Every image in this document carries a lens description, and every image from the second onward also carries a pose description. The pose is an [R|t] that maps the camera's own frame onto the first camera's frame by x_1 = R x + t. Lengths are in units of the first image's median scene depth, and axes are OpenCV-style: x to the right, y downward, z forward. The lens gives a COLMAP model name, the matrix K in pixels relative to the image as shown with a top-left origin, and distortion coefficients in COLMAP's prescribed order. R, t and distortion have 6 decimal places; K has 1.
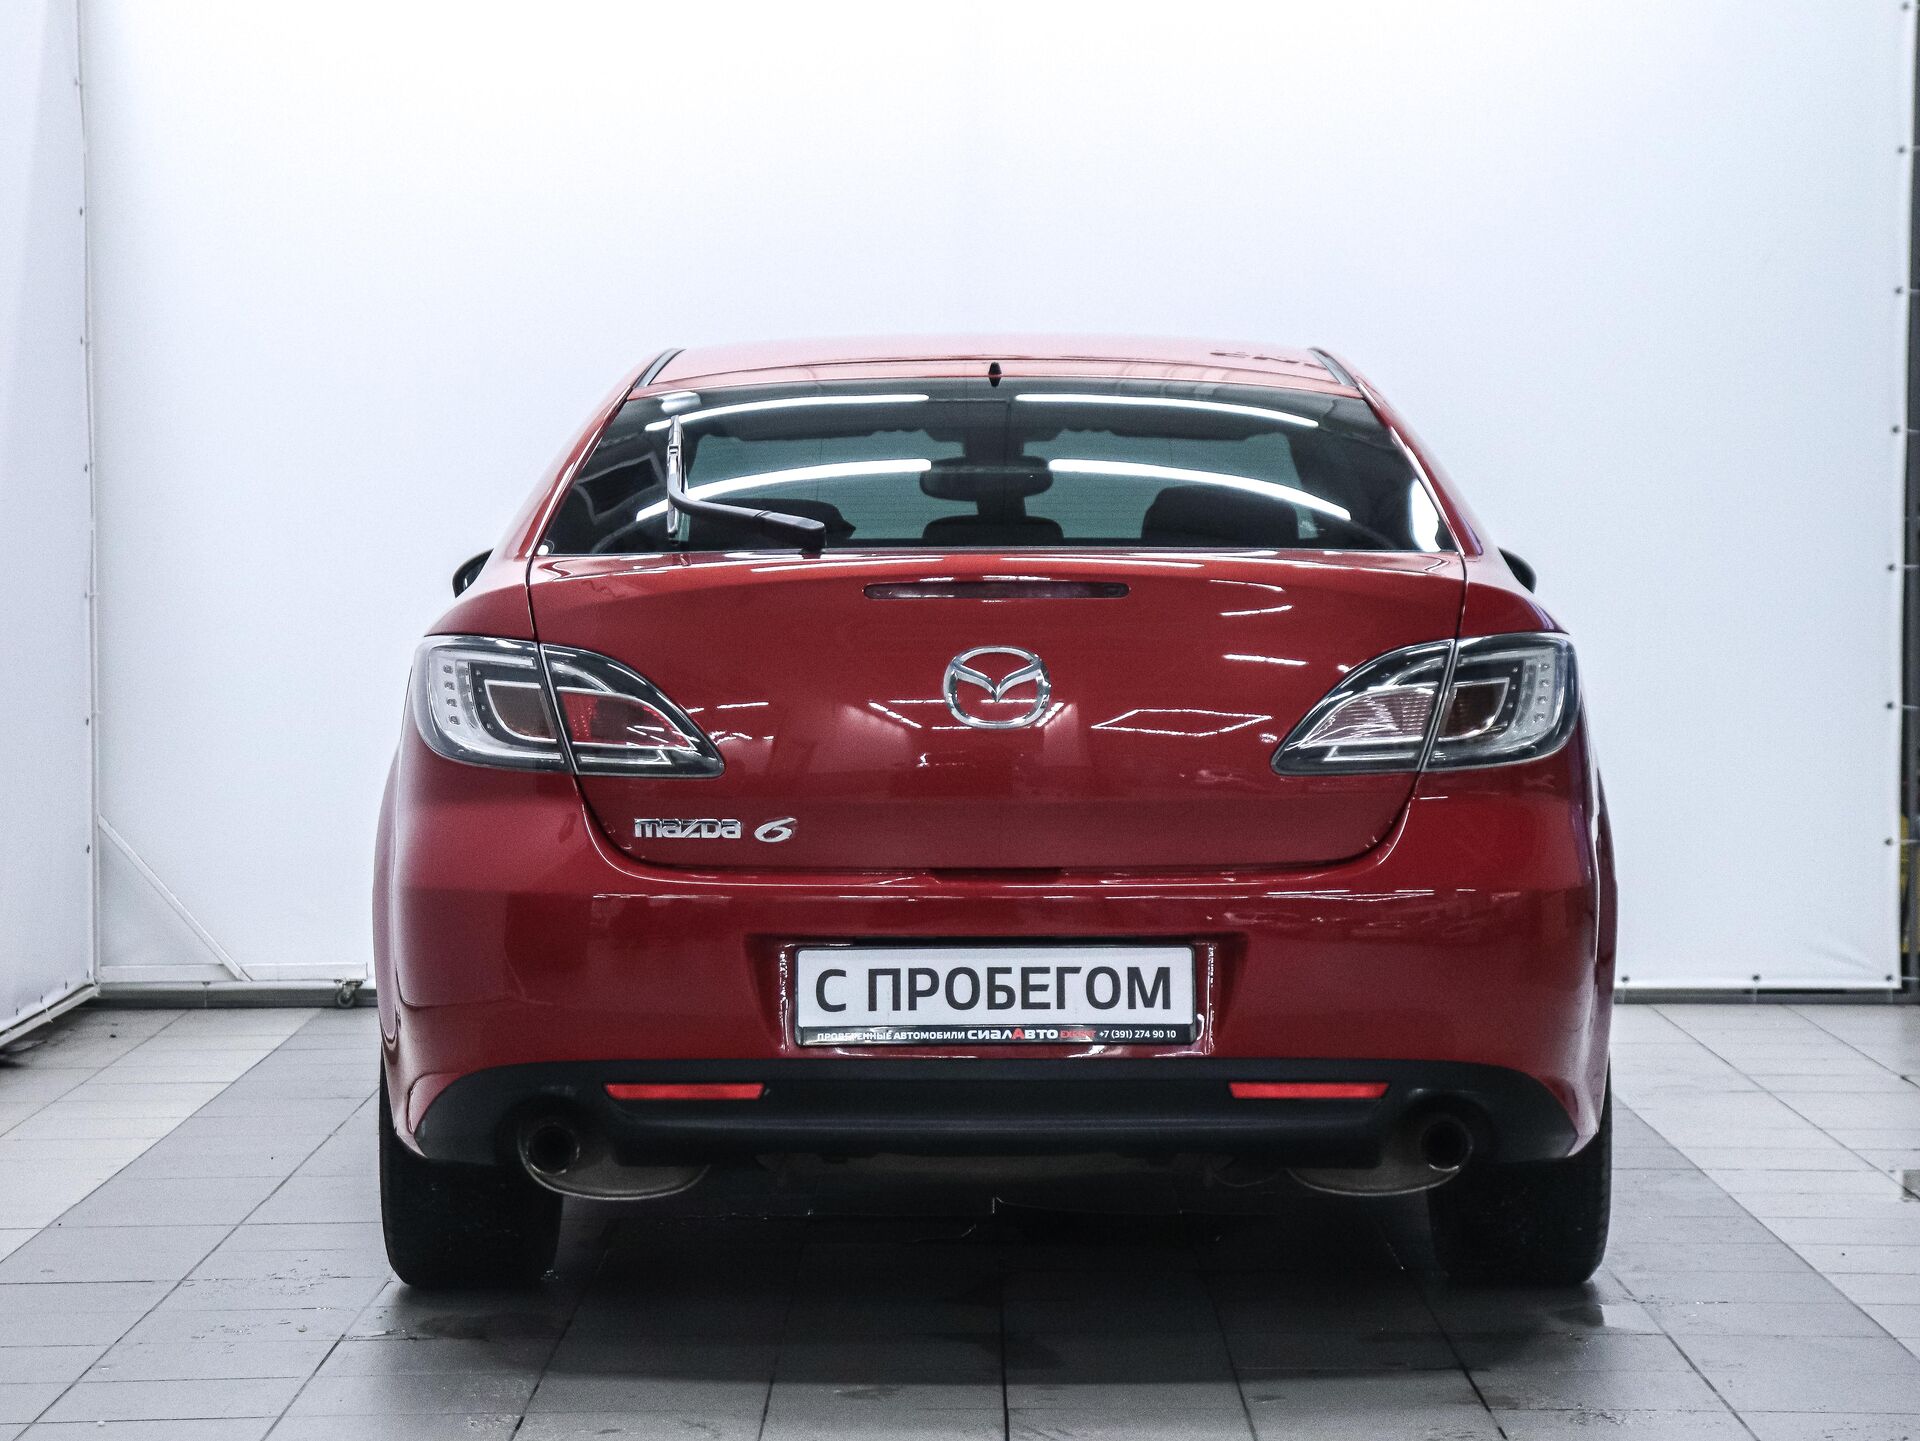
lens RADIAL K [[5064.6, 0, 960.0], [0, 5064.6, 720.5], [0, 0, 1]] dist [0.372925, 0.258920]
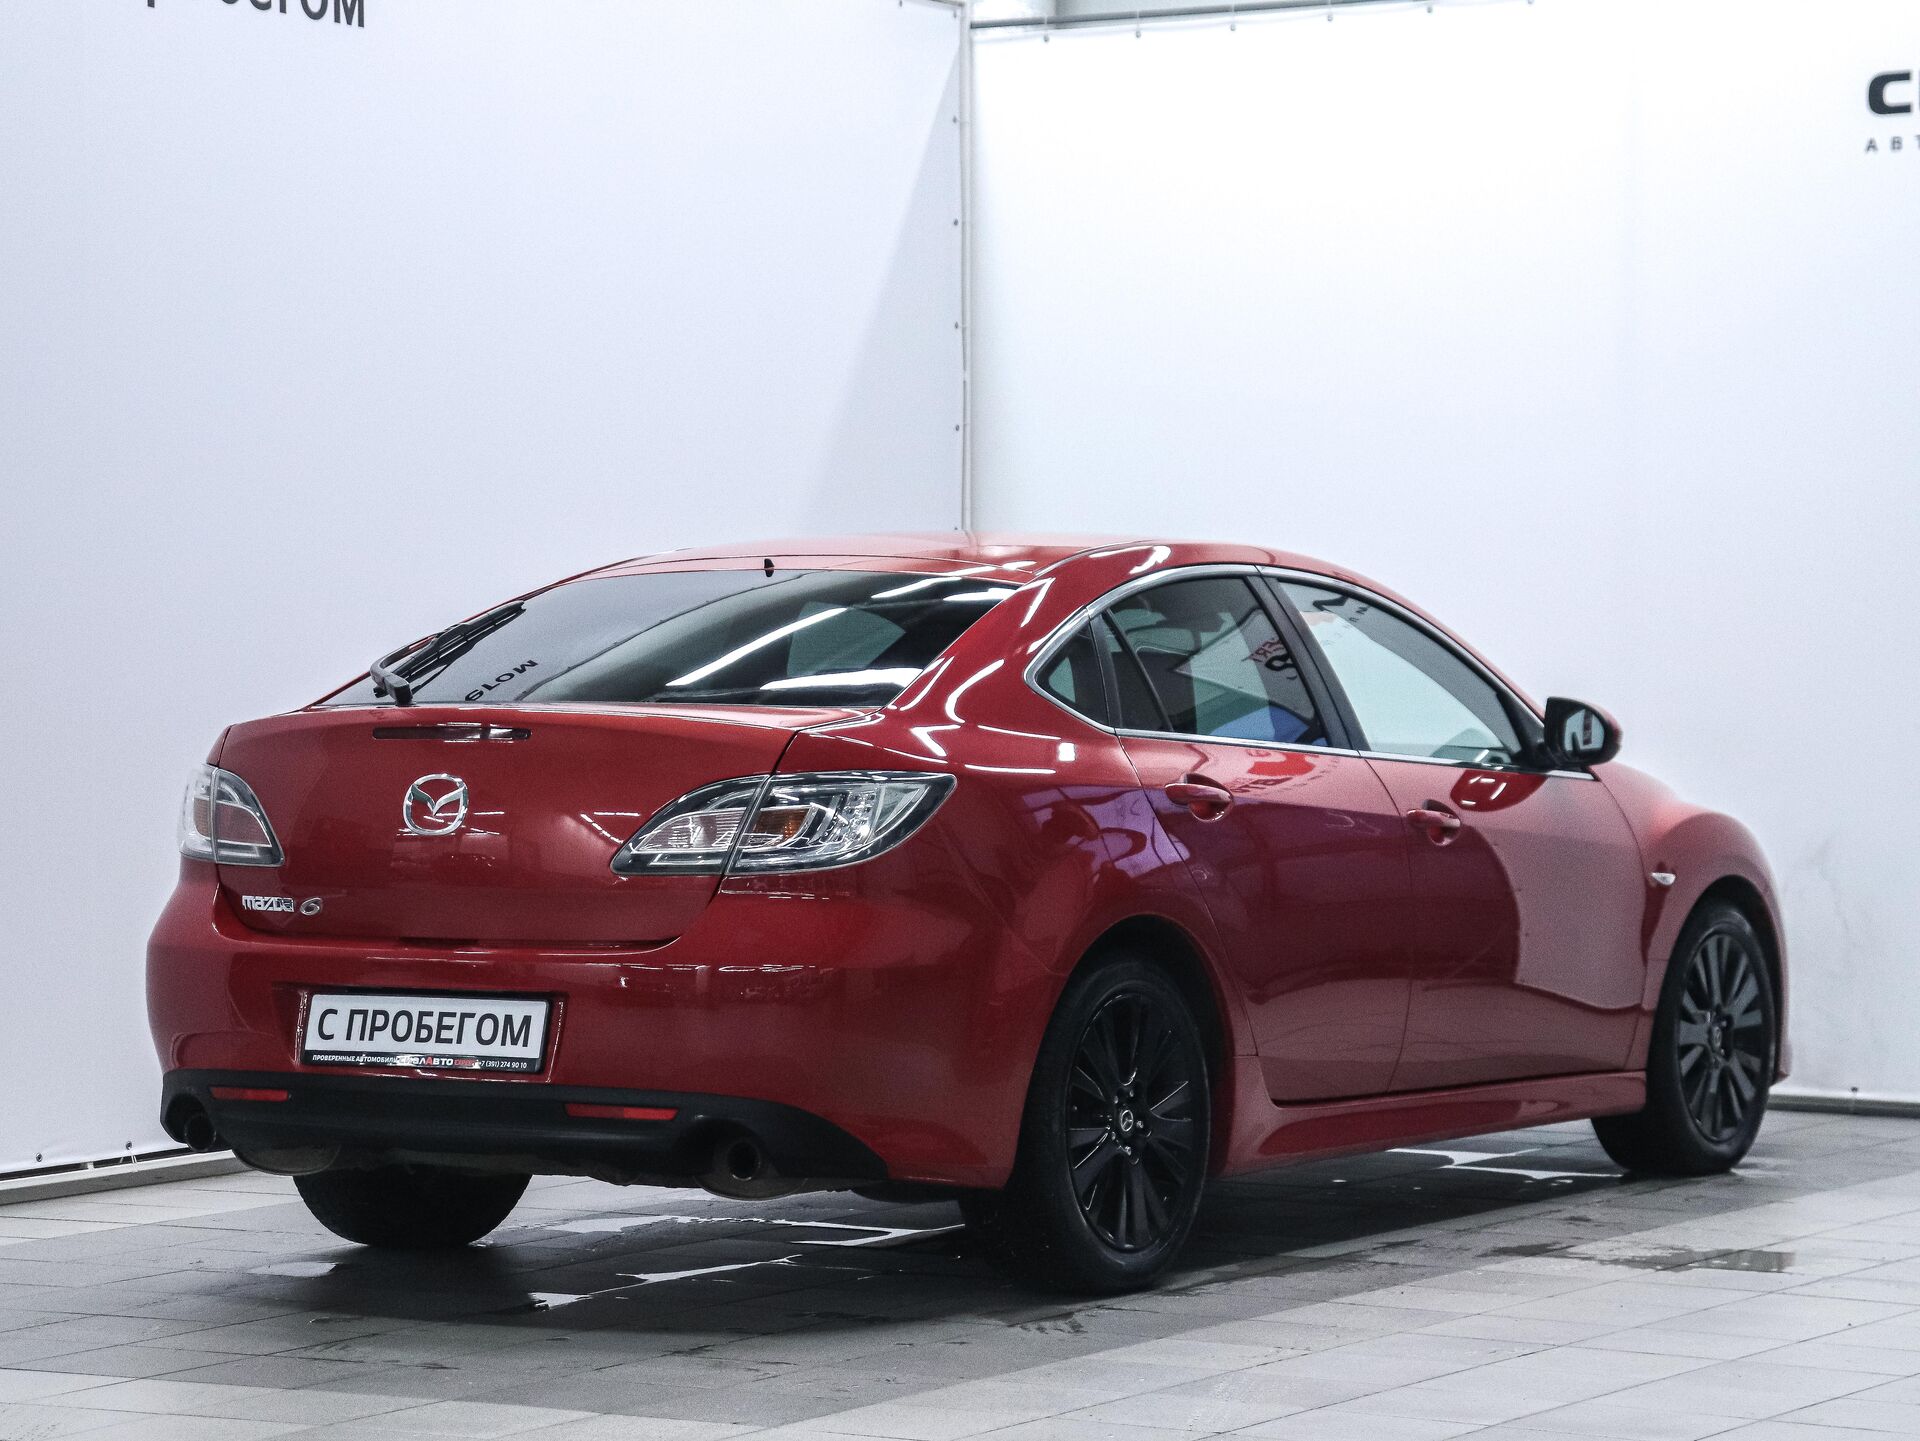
lens RADIAL K [[5064.6, 0, 960.0], [0, 5064.6, 720.5], [0, 0, 1]] dist [0.372925, 0.258920]
pose [[0.855518, 0.008326, -0.517706, 0.833254], [-0.022234, 0.999539, -0.020667, -0.004122], [0.517296, 0.029192, 0.855309, -0.093160]]
